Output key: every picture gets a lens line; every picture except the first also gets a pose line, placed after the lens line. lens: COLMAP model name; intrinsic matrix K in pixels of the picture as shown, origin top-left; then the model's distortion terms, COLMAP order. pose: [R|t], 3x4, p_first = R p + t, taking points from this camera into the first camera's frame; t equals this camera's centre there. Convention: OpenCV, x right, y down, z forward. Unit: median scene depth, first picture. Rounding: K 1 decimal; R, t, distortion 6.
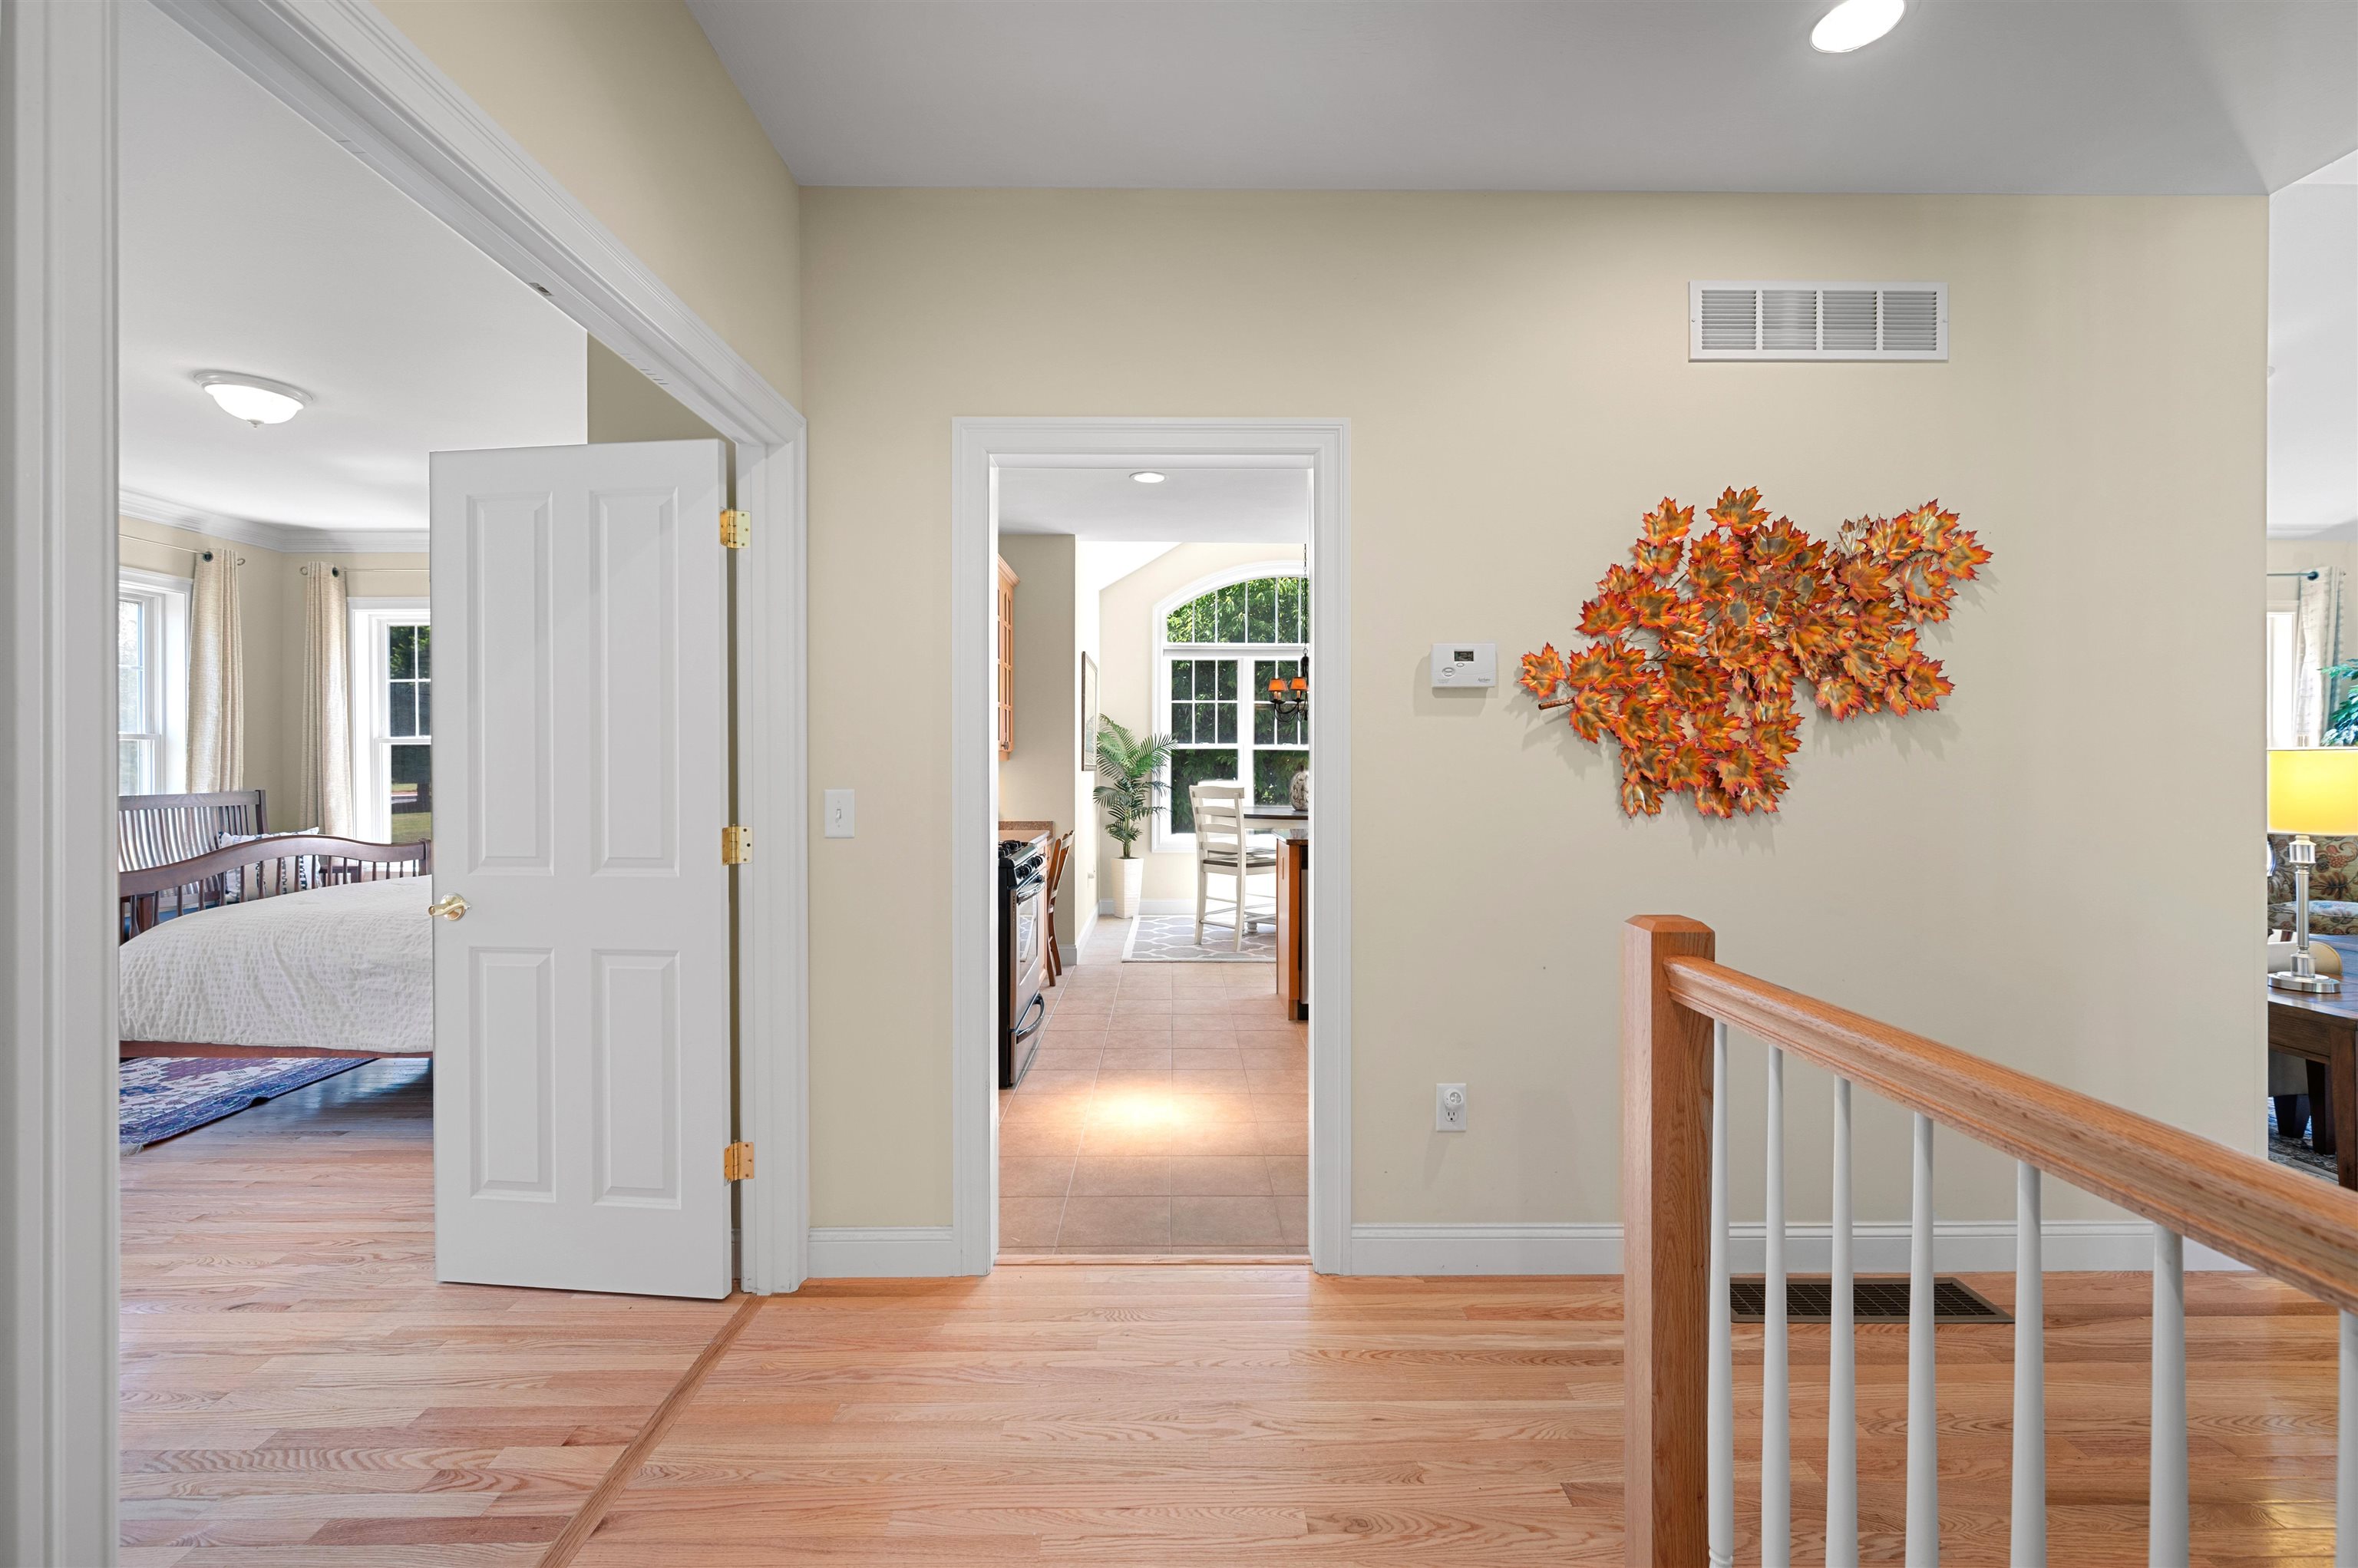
lens RADIAL K [[985.4, 0, 1173.4], [0, 985.4, 766.0], [0, 0, 1]] dist [-0.000974, -0.000199]
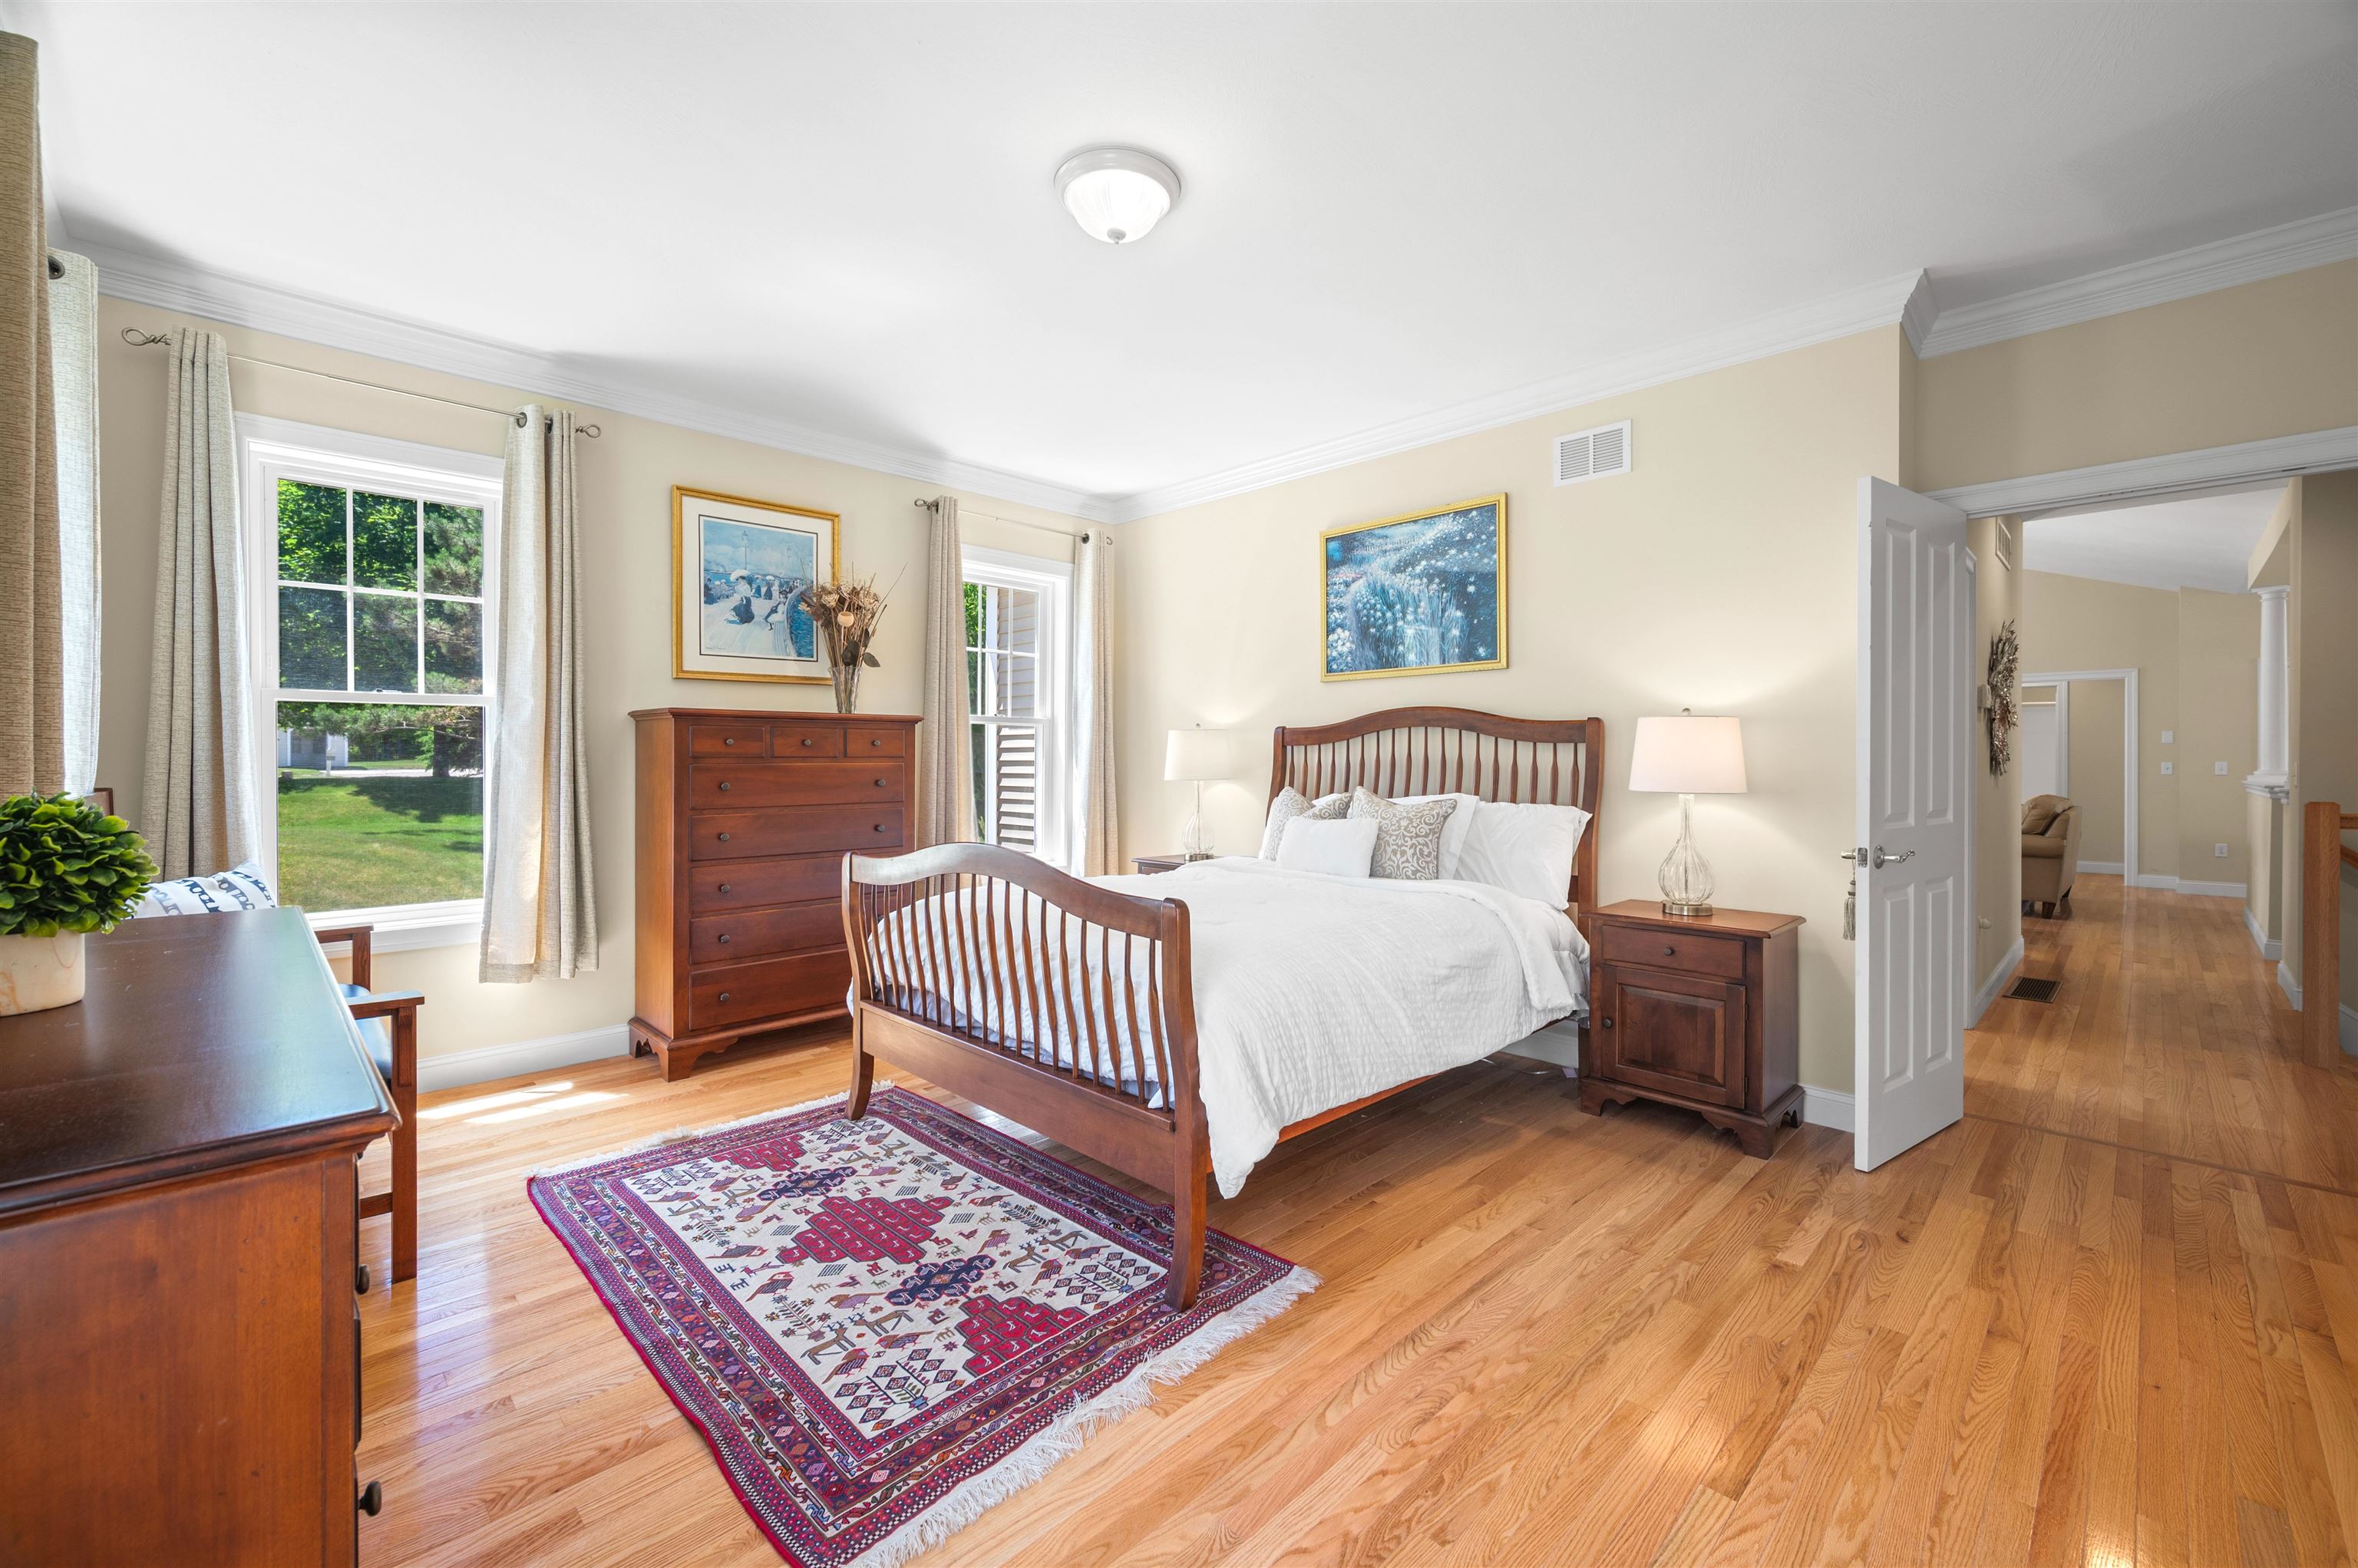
lens RADIAL K [[972.4, 0, 1183.5], [0, 972.4, 751.1], [0, 0, 1]] dist [0.000187, -0.000077]
pose [[0.715341, 0.005481, 0.698754, -1.433227], [0.000040, 0.999969, -0.007885, 0.015204], [-0.698776, 0.005668, 0.715318, 0.497081]]
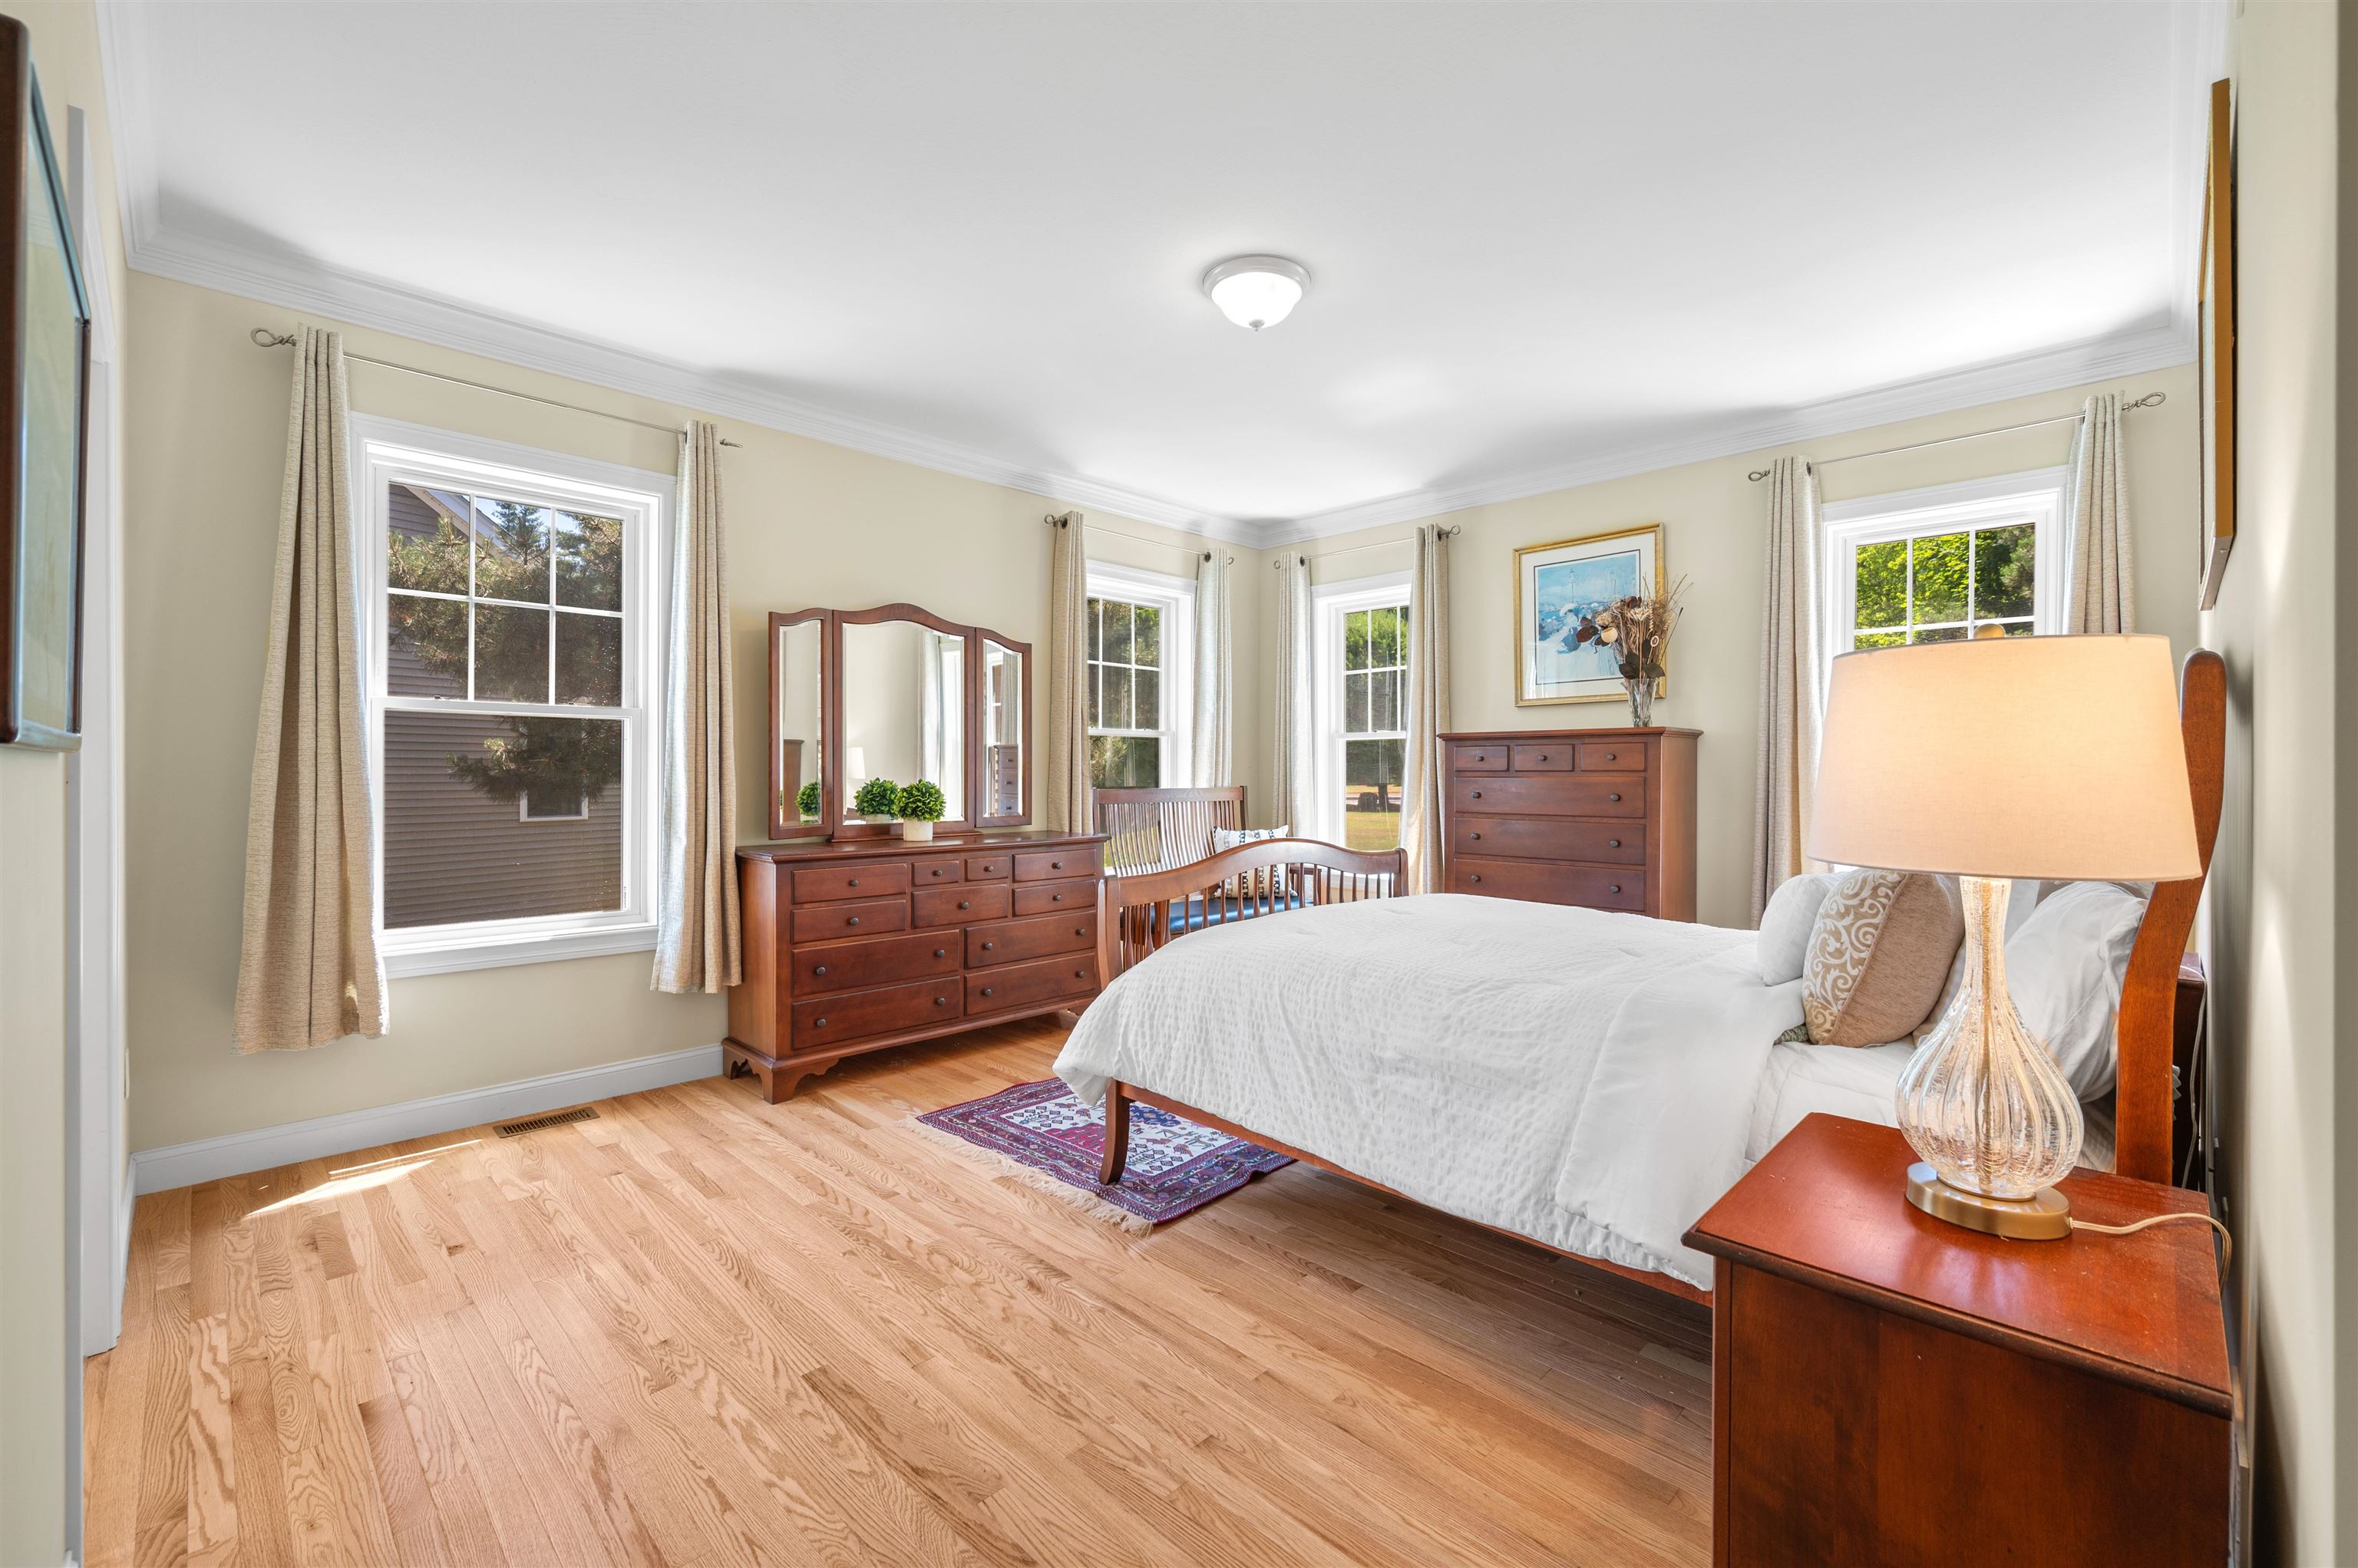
lens RADIAL K [[985.4, 0, 1173.4], [0, 985.4, 766.0], [0, 0, 1]] dist [-0.000974, -0.000199]
pose [[0.695115, -0.001157, -0.718898, -0.413142], [-0.006092, 0.999953, -0.007500, 0.018211], [0.718873, 0.009593, 0.695075, 0.406205]]
